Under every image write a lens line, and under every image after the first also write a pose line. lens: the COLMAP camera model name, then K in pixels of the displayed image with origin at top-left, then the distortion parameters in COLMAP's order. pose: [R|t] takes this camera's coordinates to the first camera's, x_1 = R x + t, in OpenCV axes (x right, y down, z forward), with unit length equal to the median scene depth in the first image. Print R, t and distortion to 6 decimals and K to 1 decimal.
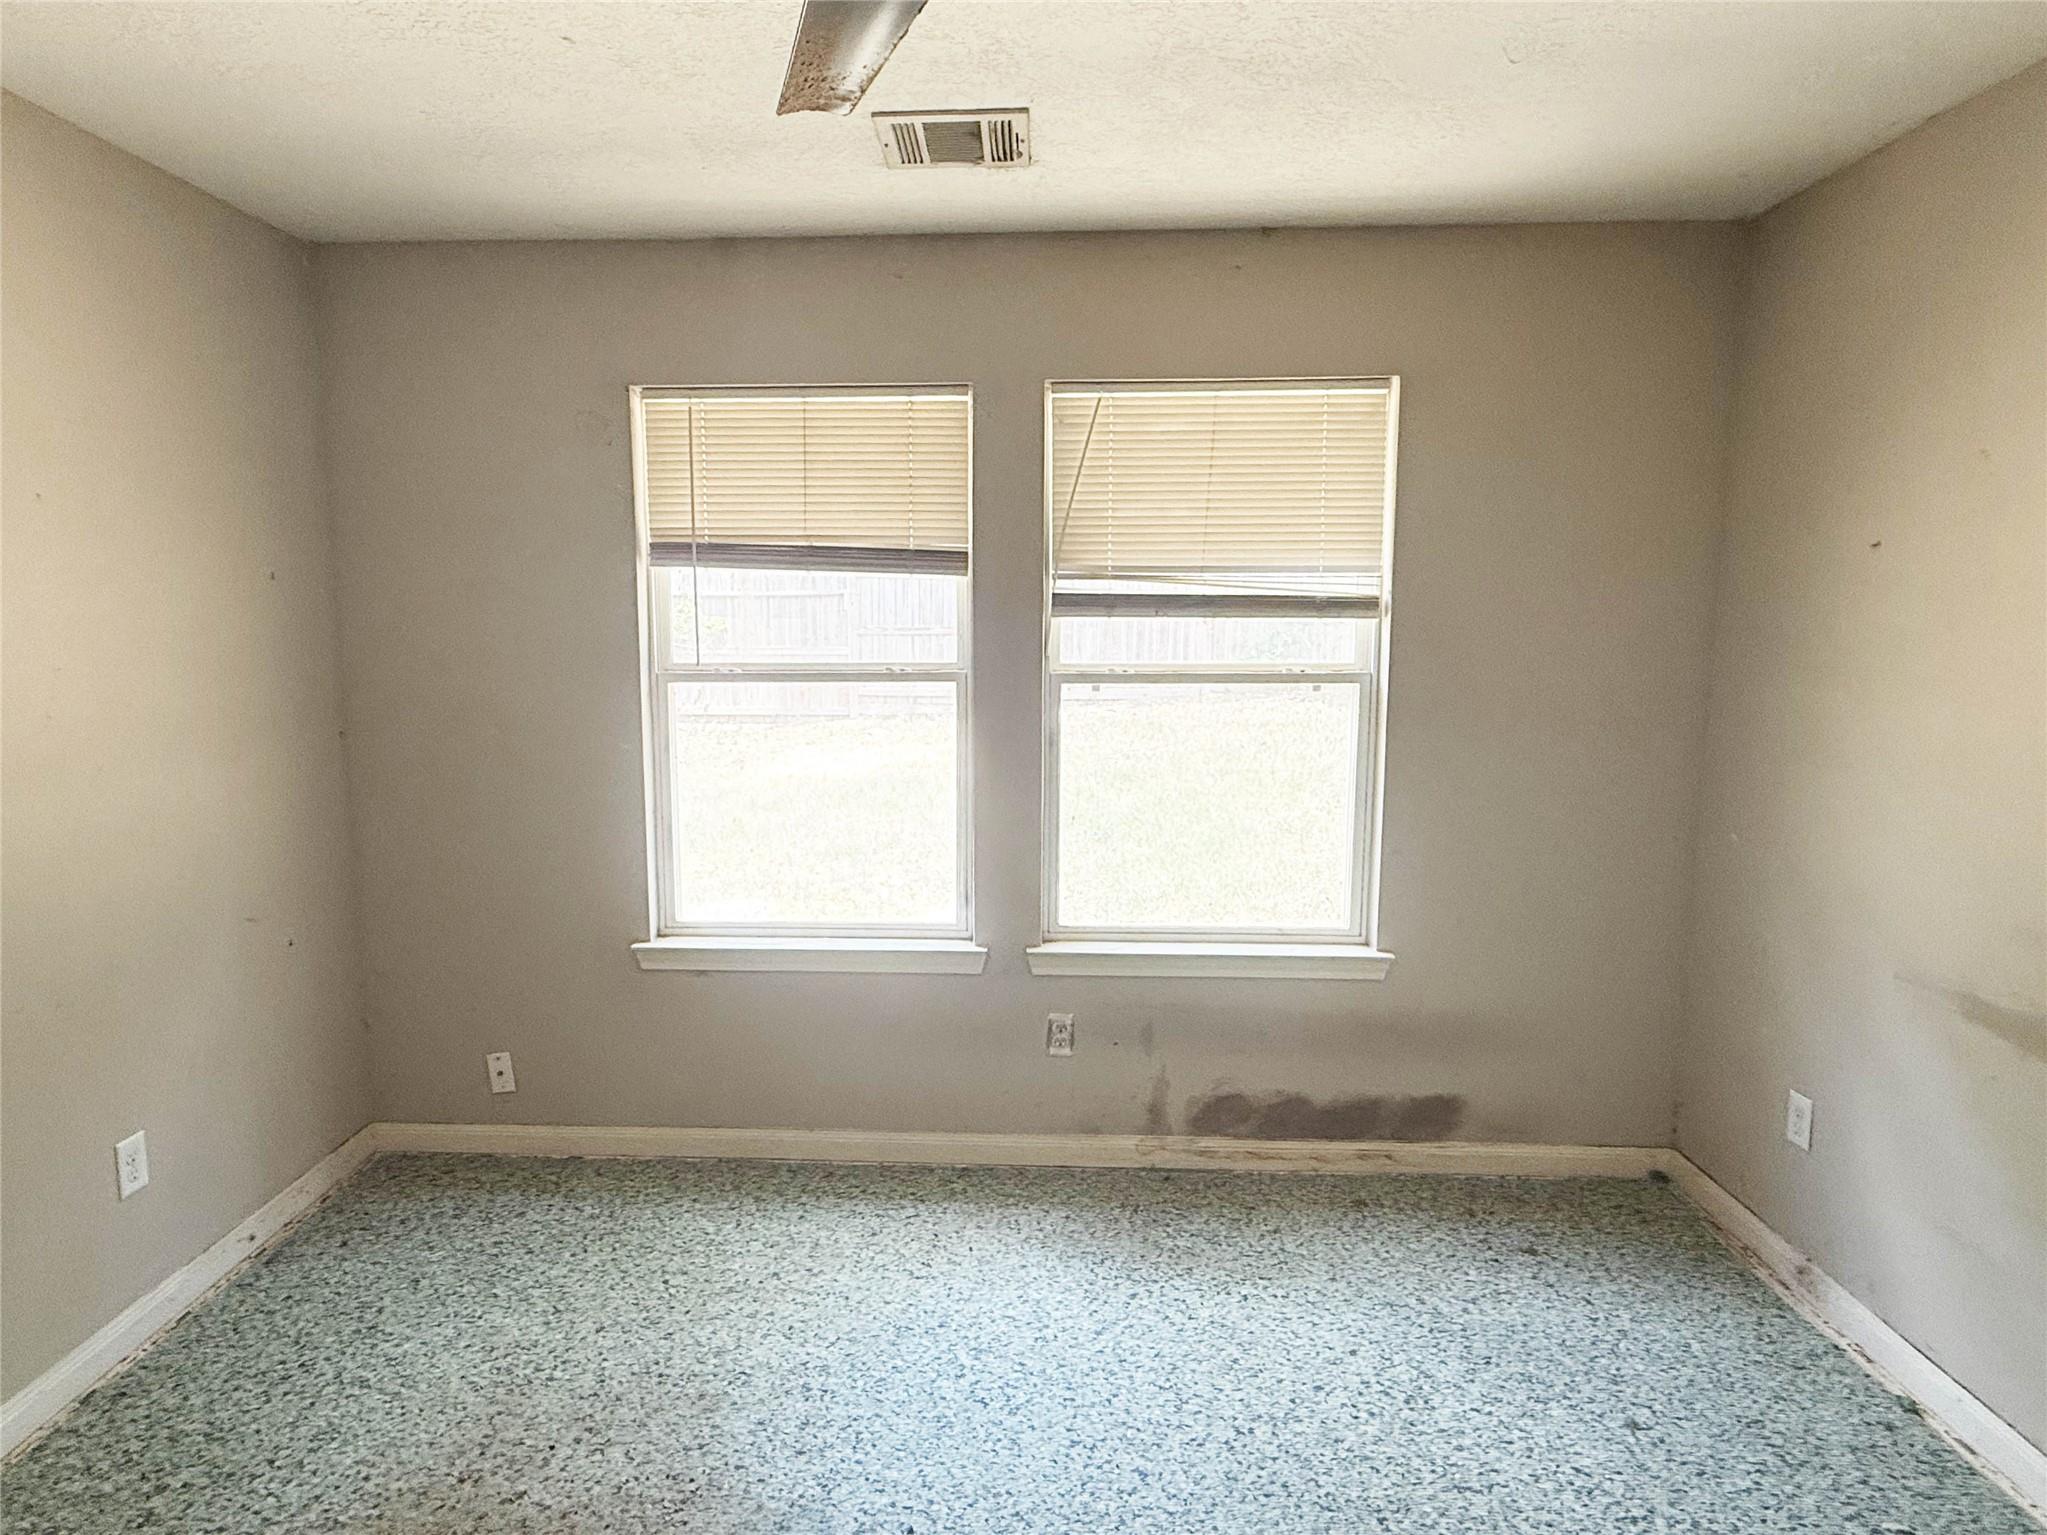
lens RADIAL K [[1124.3, 0, 967.0], [0, 1124.3, 769.7], [0, 0, 1]] dist [-0.001244, 0.000320]
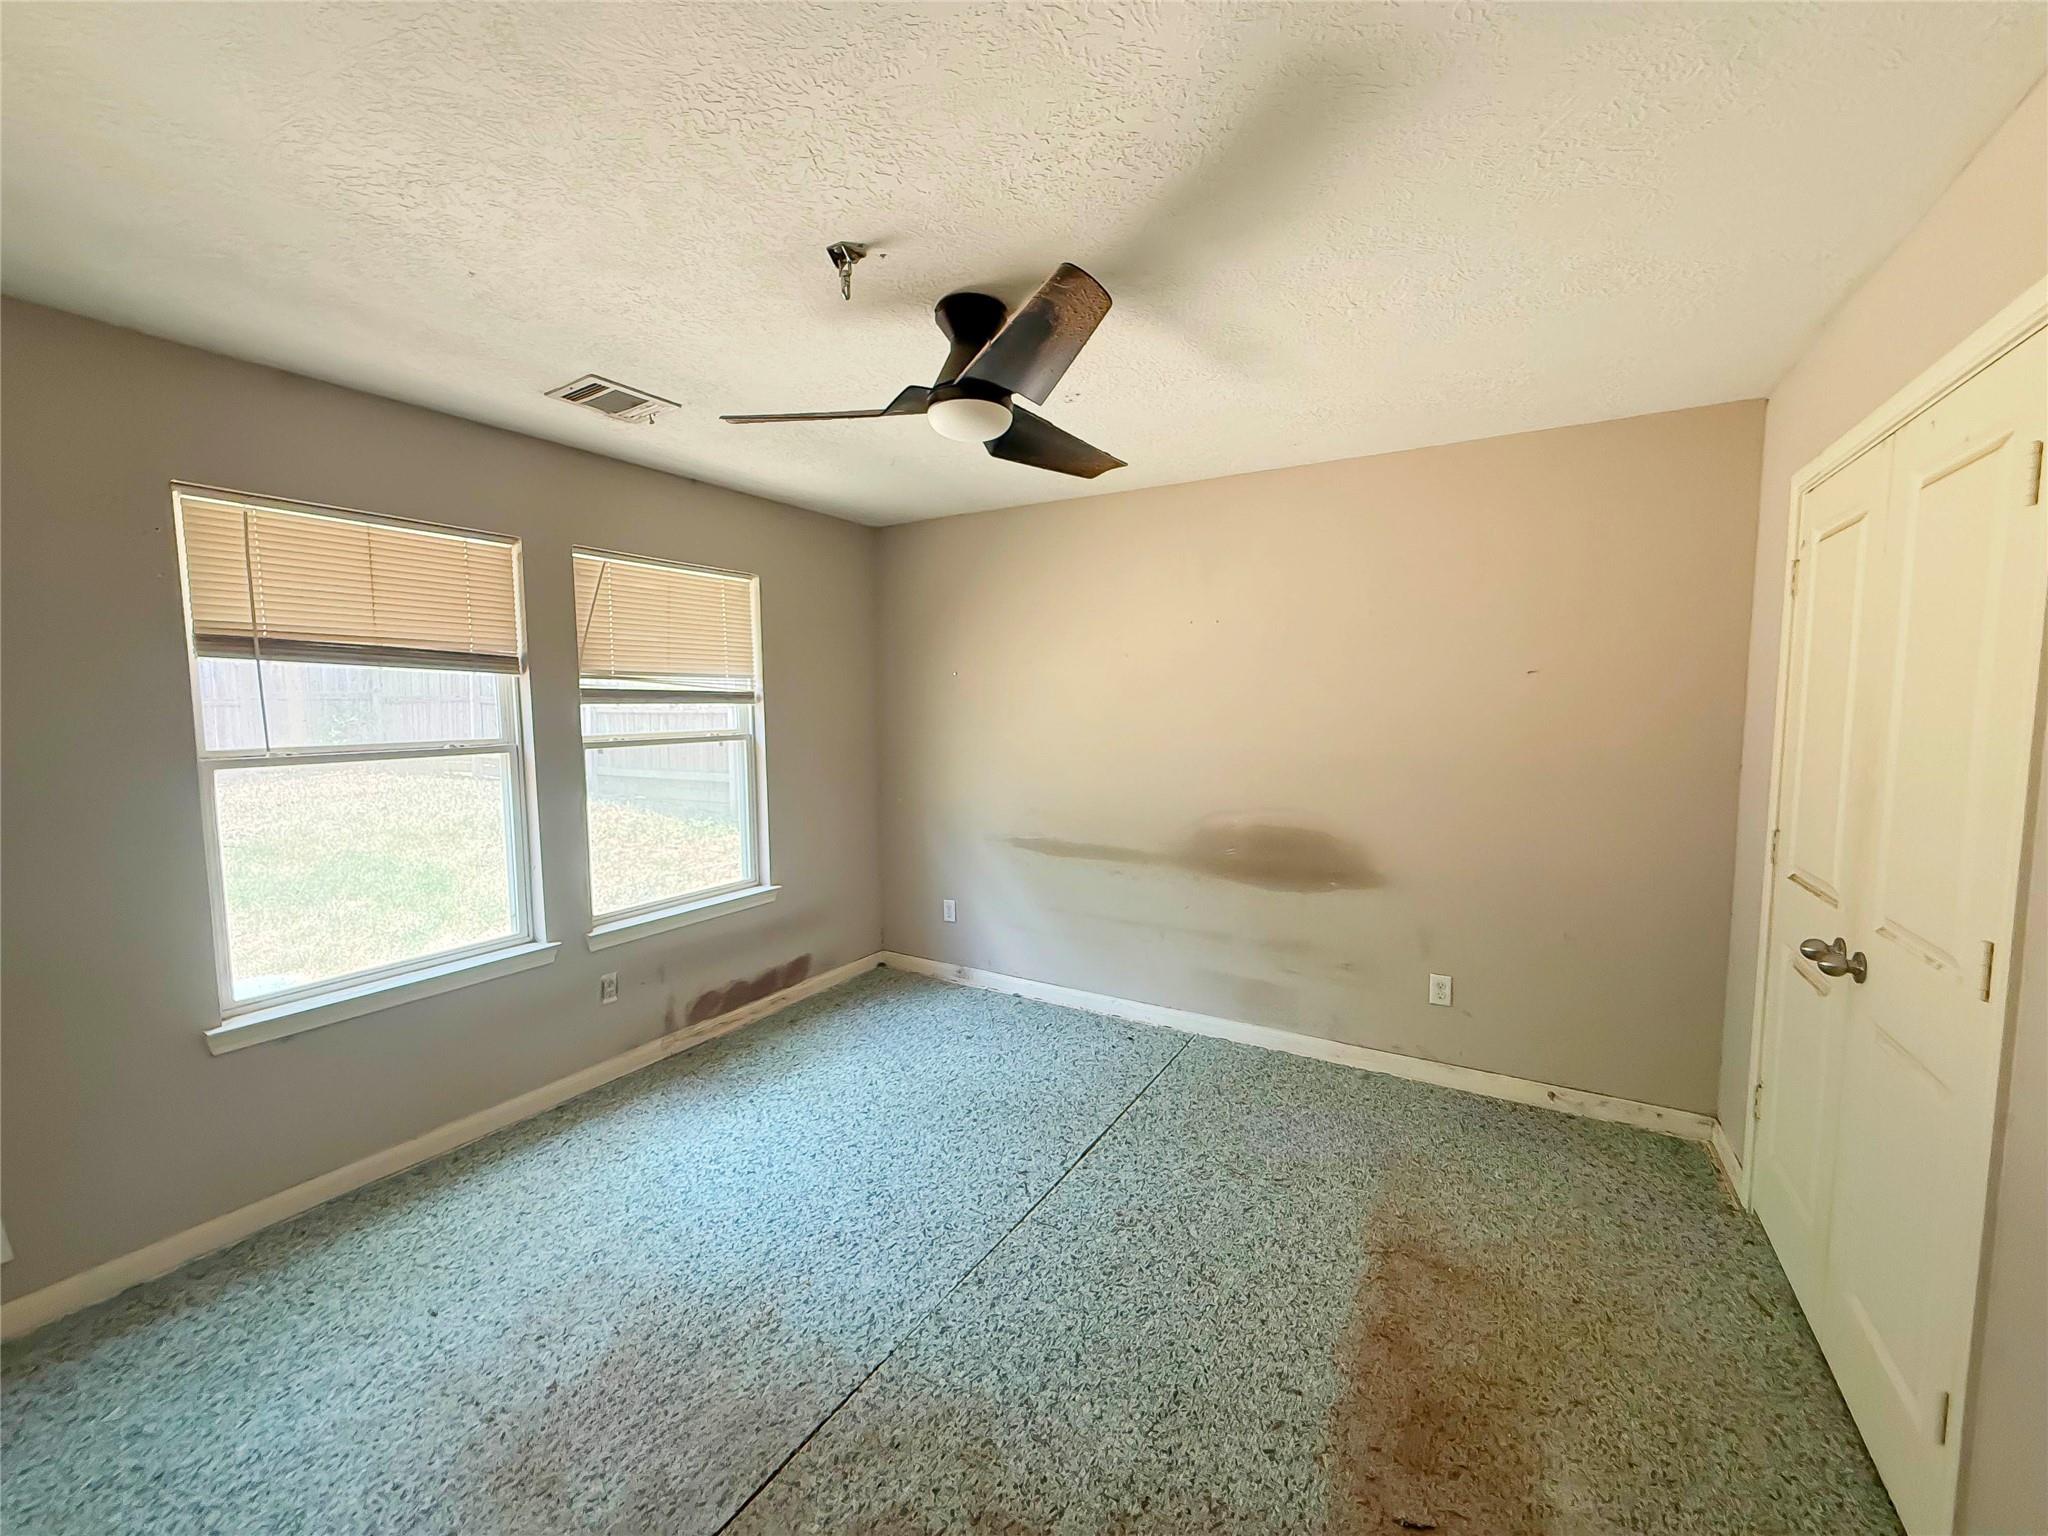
lens RADIAL K [[822.2, 0, 941.2], [0, 822.2, 777.7], [0, 0, 1]] dist [0.001751, -0.000022]
pose [[0.528053, -0.080635, 0.845375, -0.582176], [0.123508, 0.992189, 0.017491, -0.001299], [-0.840182, 0.095174, 0.533887, 0.042500]]
